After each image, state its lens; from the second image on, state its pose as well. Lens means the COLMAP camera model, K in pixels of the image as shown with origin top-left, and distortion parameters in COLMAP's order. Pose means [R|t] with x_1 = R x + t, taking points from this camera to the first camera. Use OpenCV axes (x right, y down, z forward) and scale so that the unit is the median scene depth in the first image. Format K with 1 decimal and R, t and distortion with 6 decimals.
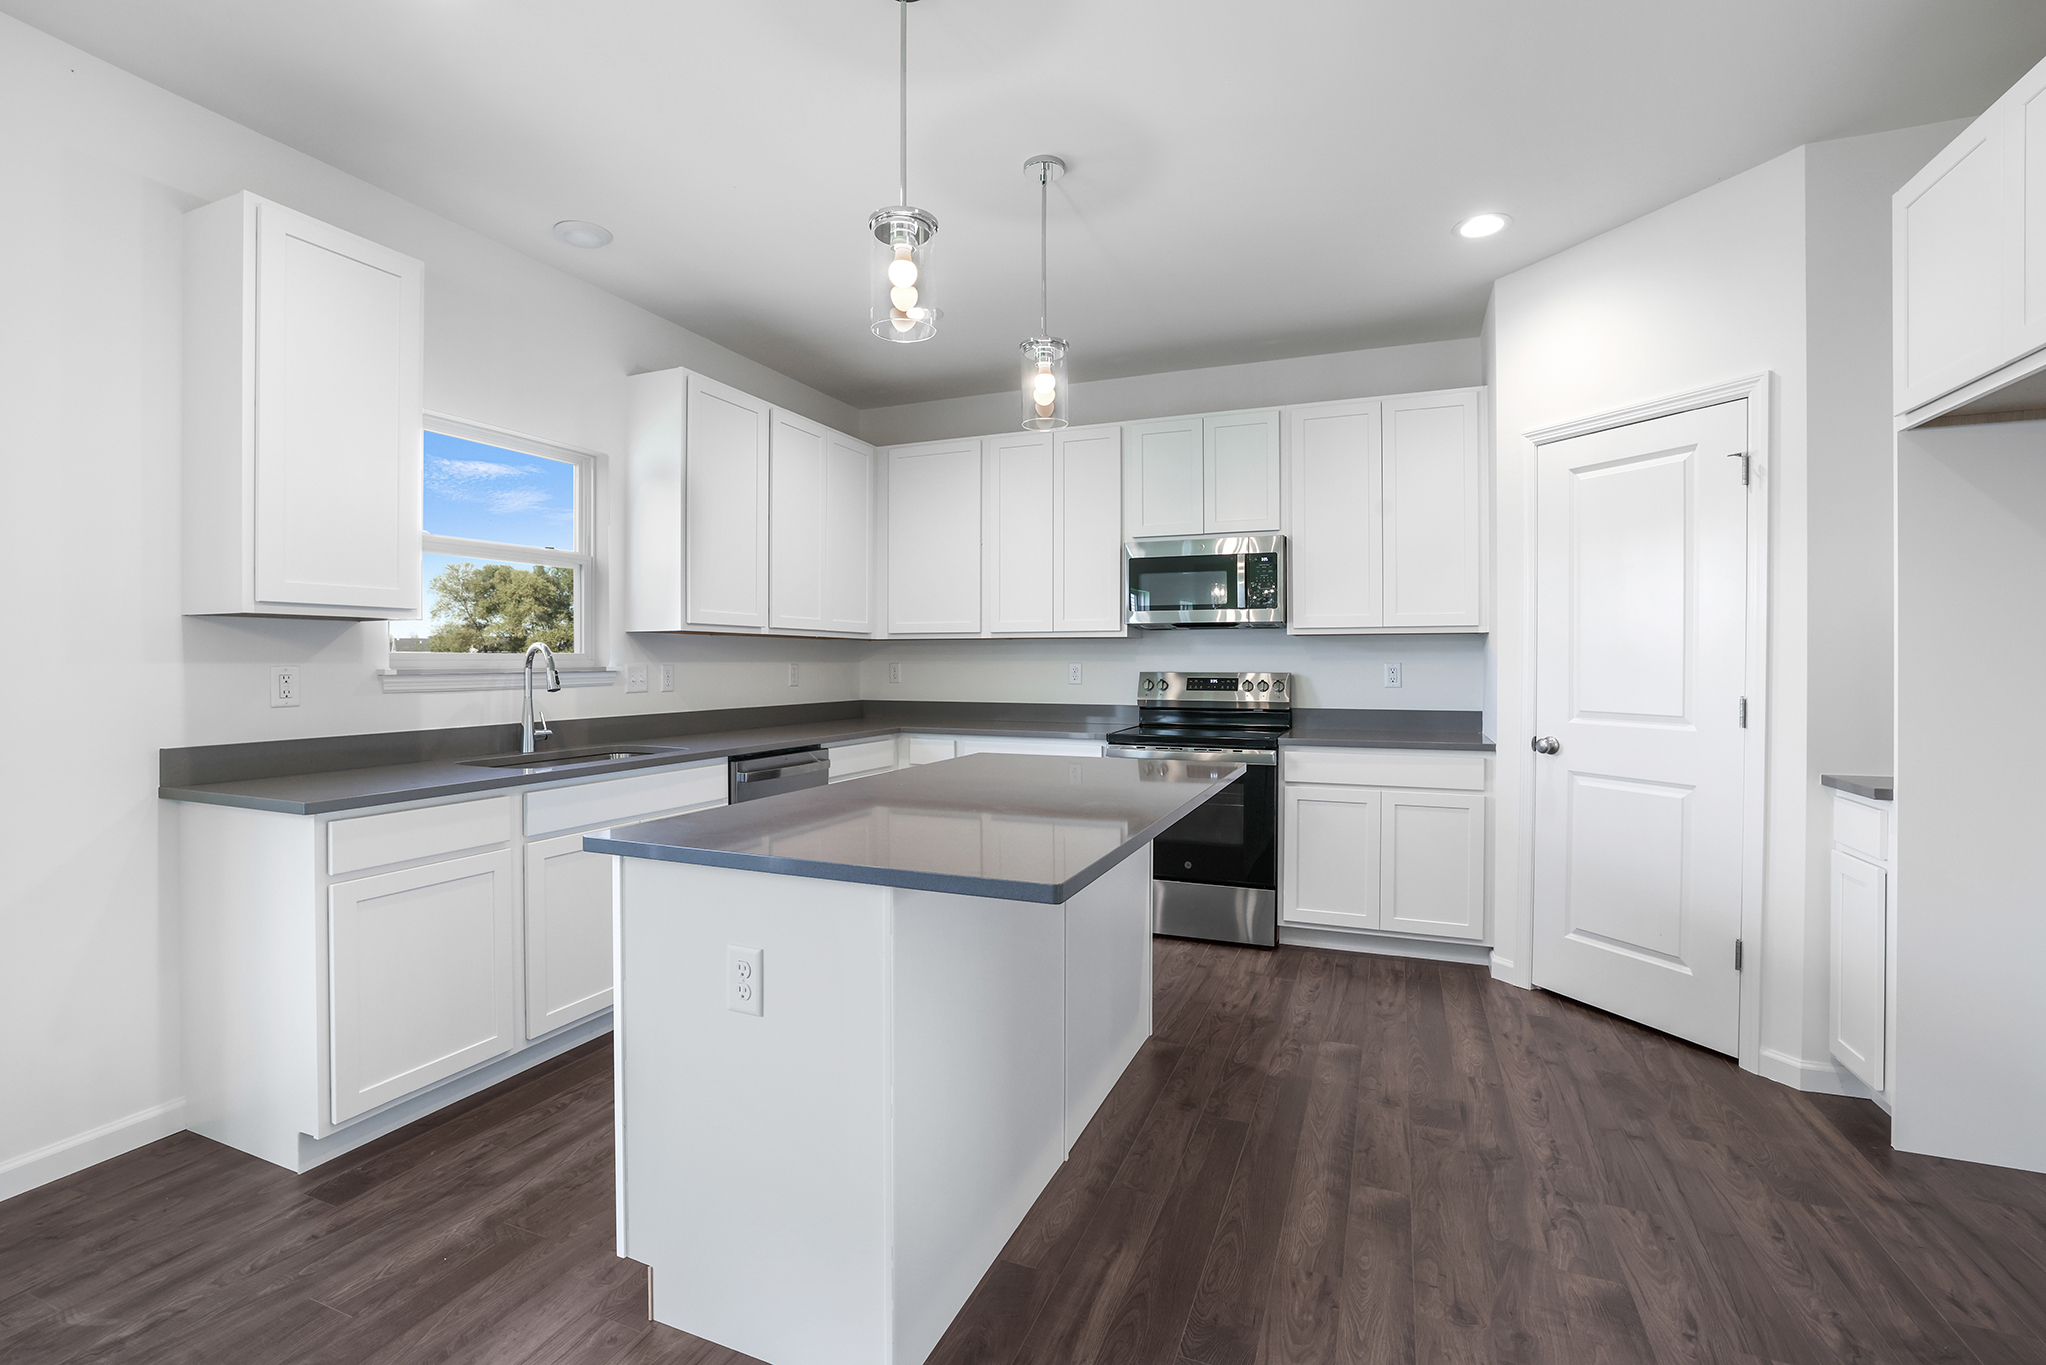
lens RADIAL K [[892.1, 0, 1032.1], [0, 892.1, 672.9], [0, 0, 1]] dist [-0.034660, 0.009883]
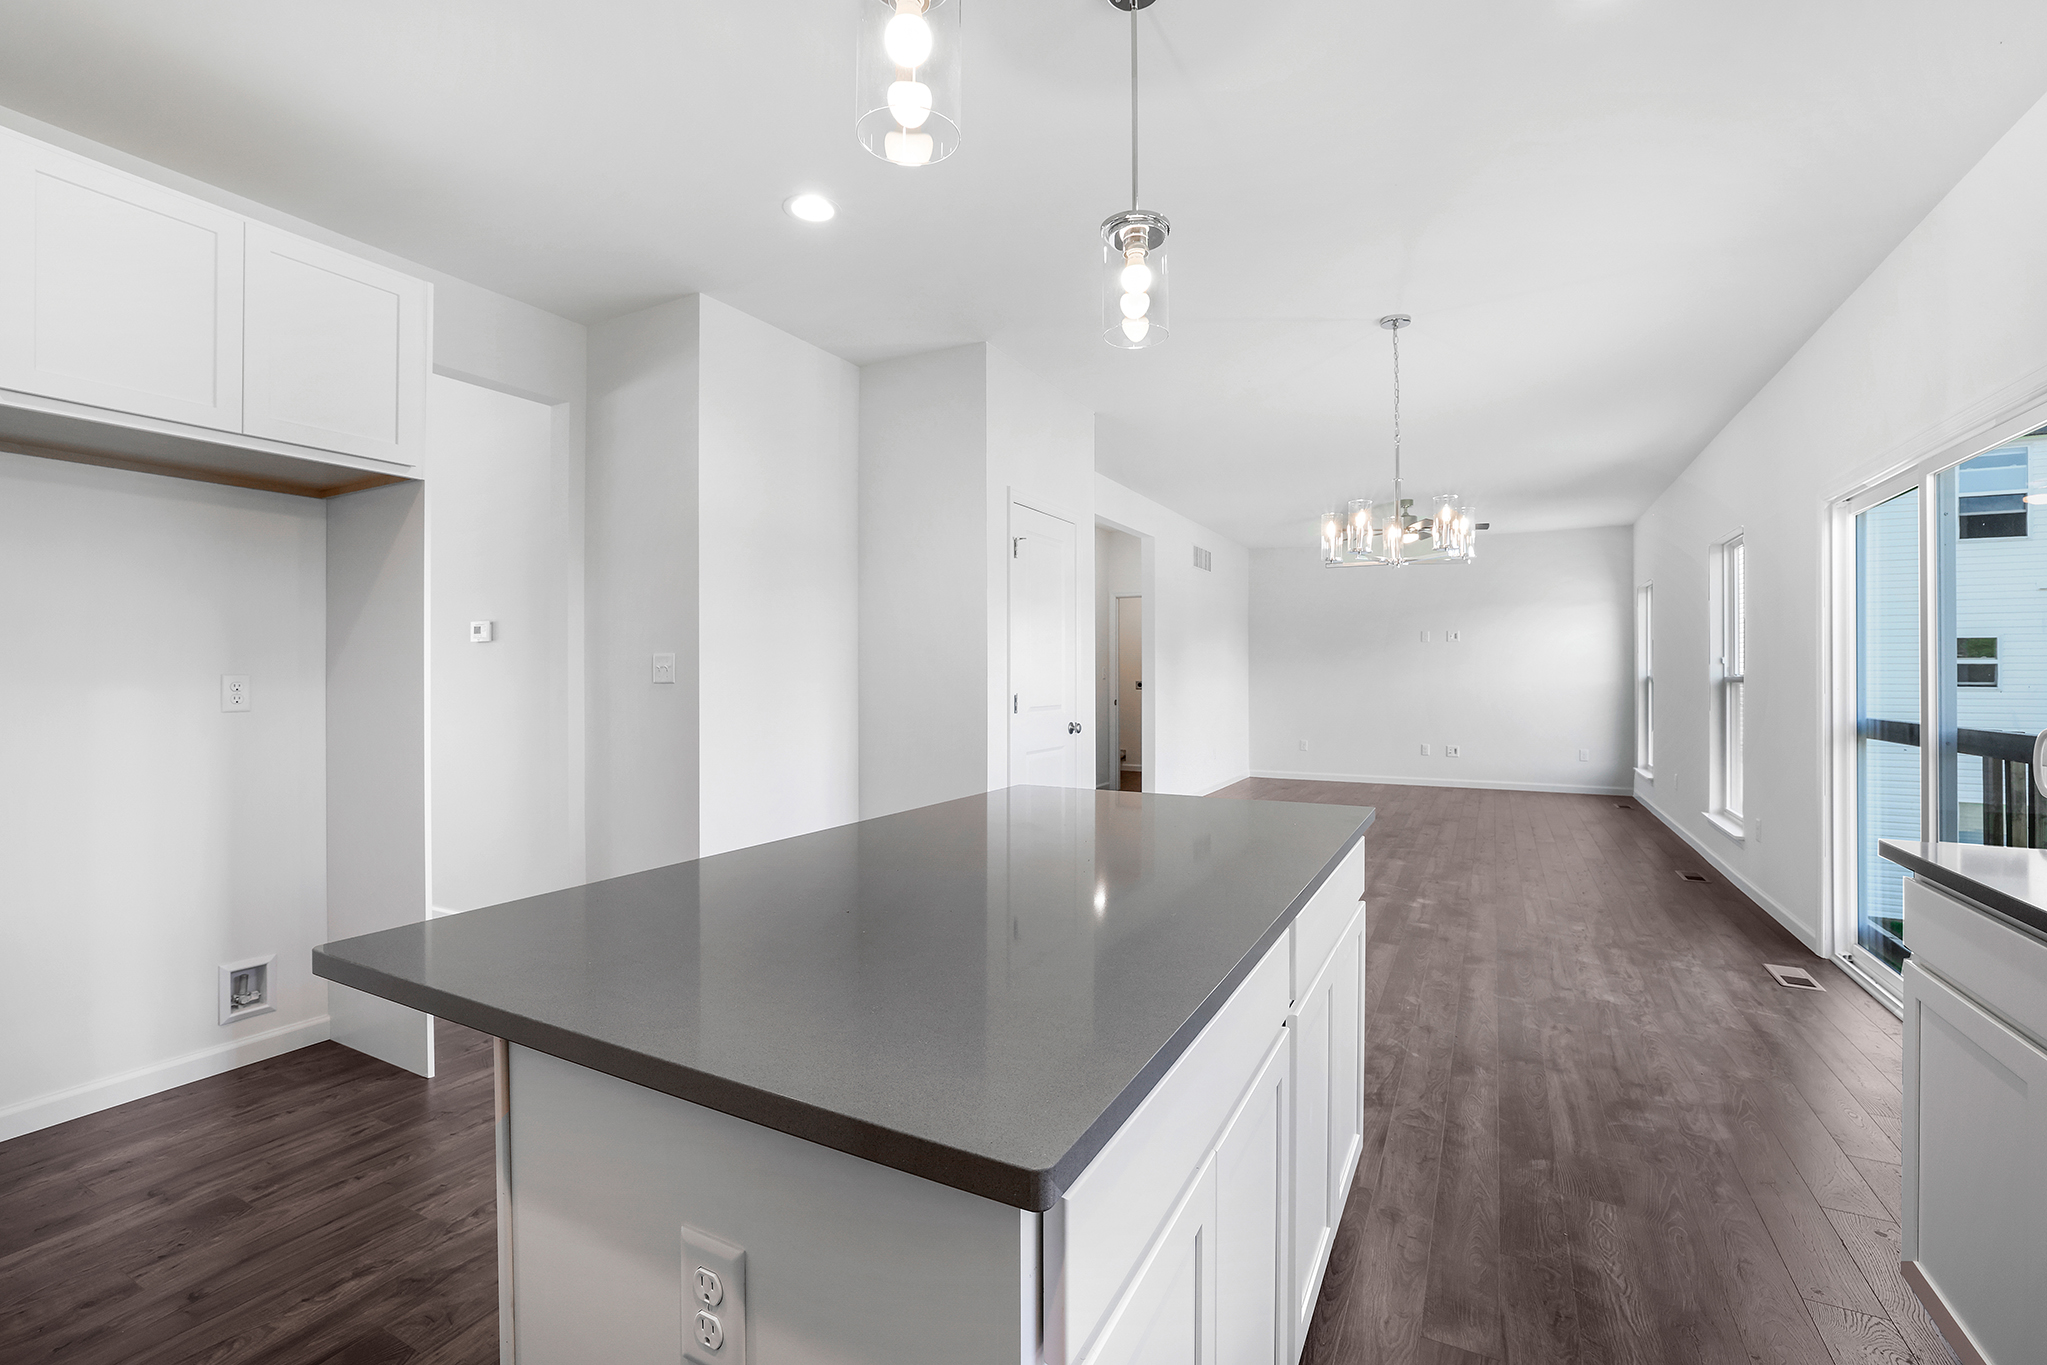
lens RADIAL K [[905.5, 0, 1031.4], [0, 905.5, 674.6], [0, 0, 1]] dist [-0.041843, 0.007696]
pose [[-0.996222, 0.000453, 0.086838, -0.067530], [0.001261, 0.999956, 0.009249, -0.008691], [-0.086830, 0.009324, -0.996179, 1.174144]]
